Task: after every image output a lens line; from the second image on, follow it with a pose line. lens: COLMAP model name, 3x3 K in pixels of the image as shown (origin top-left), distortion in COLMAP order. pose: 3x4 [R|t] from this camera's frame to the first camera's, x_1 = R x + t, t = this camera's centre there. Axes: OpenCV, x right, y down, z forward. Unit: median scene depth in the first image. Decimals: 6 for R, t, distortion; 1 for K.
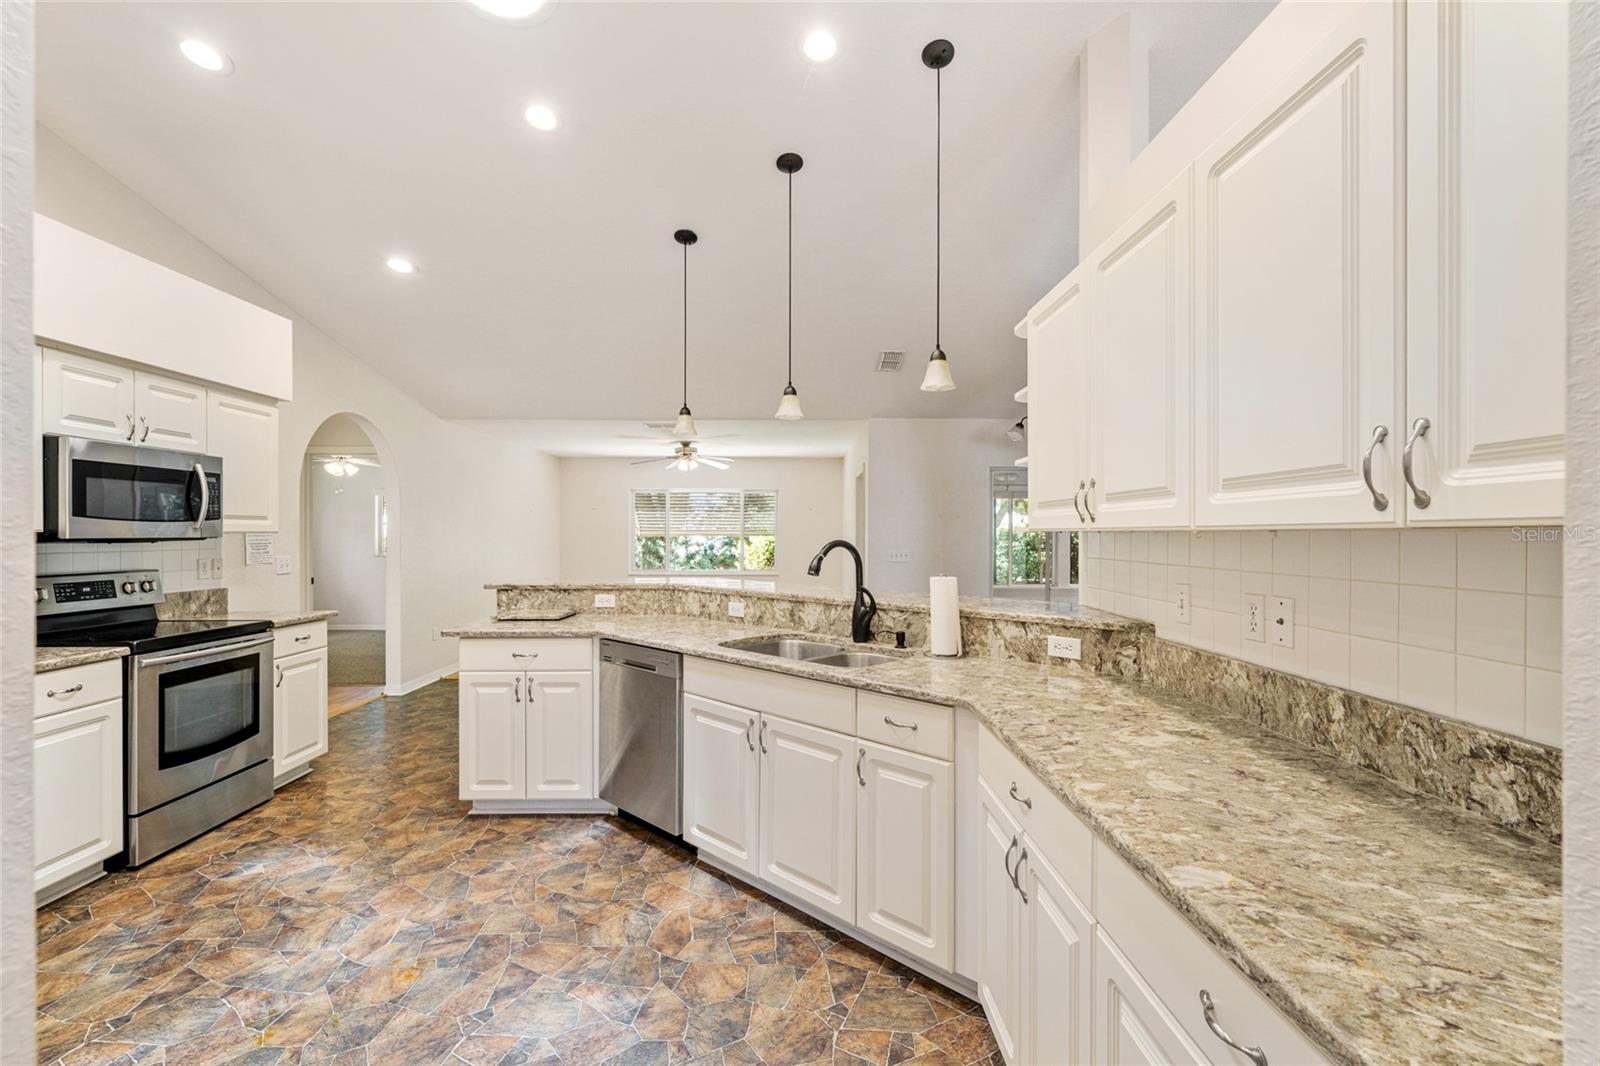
lens RADIAL K [[686.4, 0, 800.0], [0, 686.4, 533.0], [0, 0, 1]] dist [-0.007068, 0.003226]
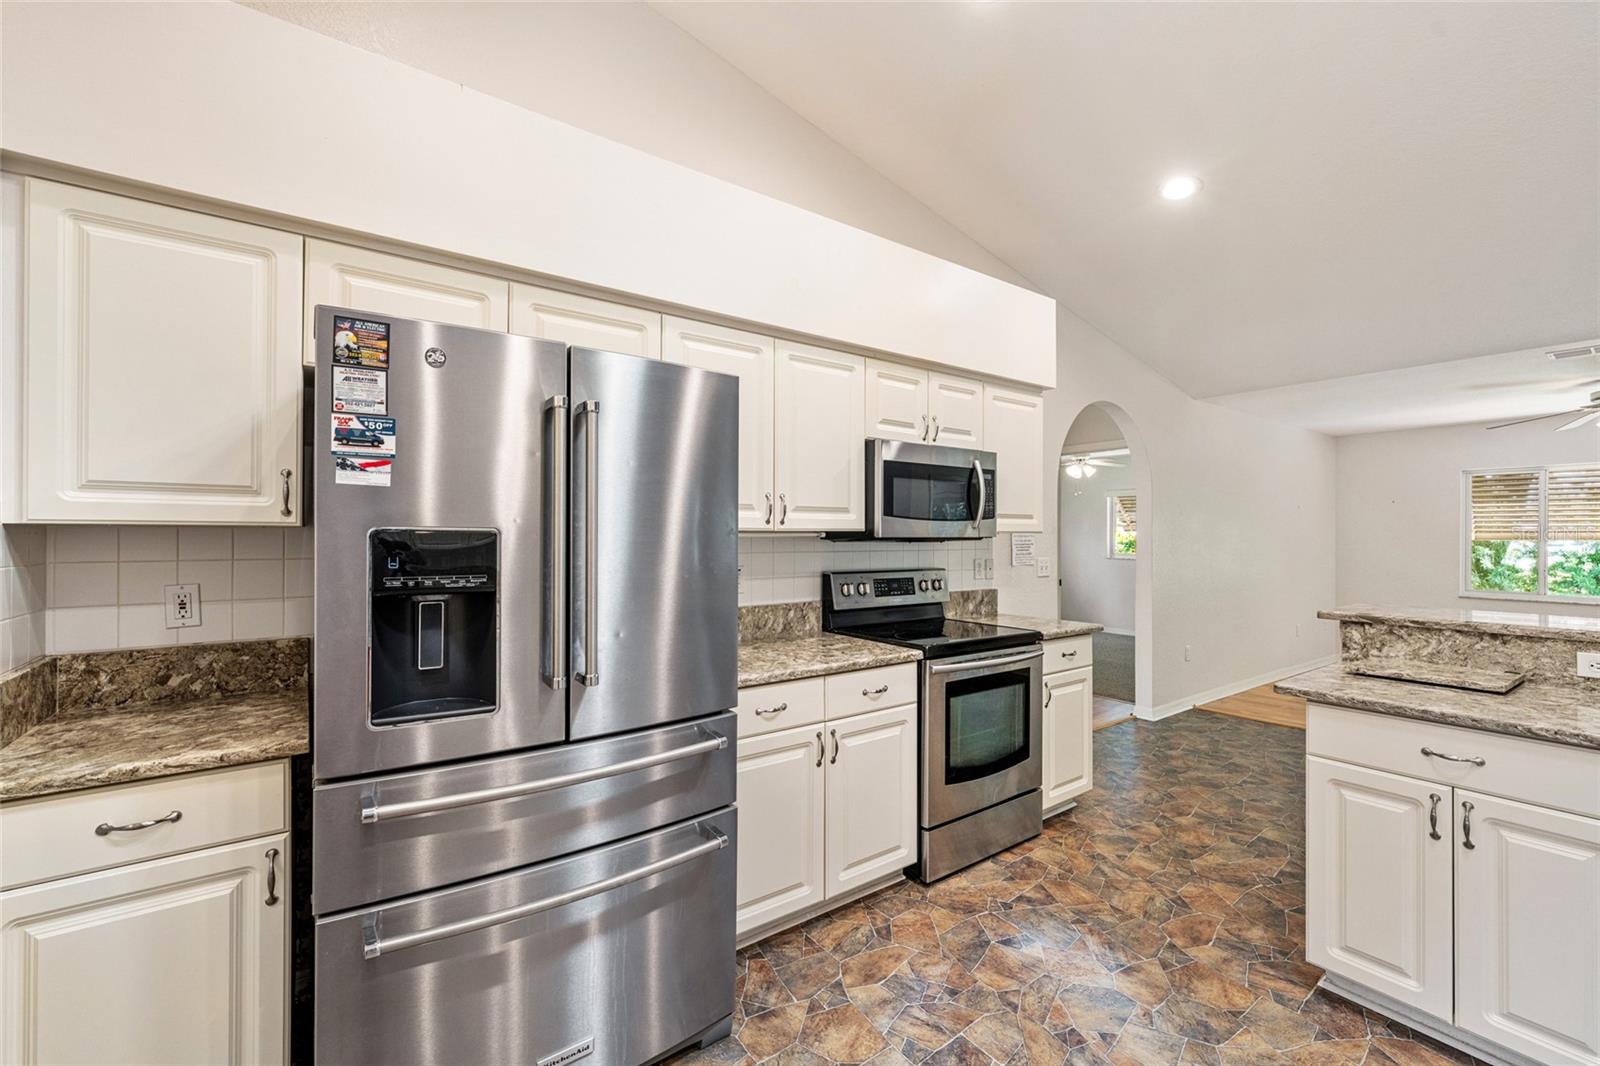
lens RADIAL K [[686.4, 0, 800.0], [0, 686.4, 533.0], [0, 0, 1]] dist [-0.007068, 0.003226]
pose [[0.572995, -0.000594, -0.819558, -0.236559], [-0.003460, 0.999989, -0.003143, 0.004482], [0.819551, 0.004636, 0.572987, 0.249462]]
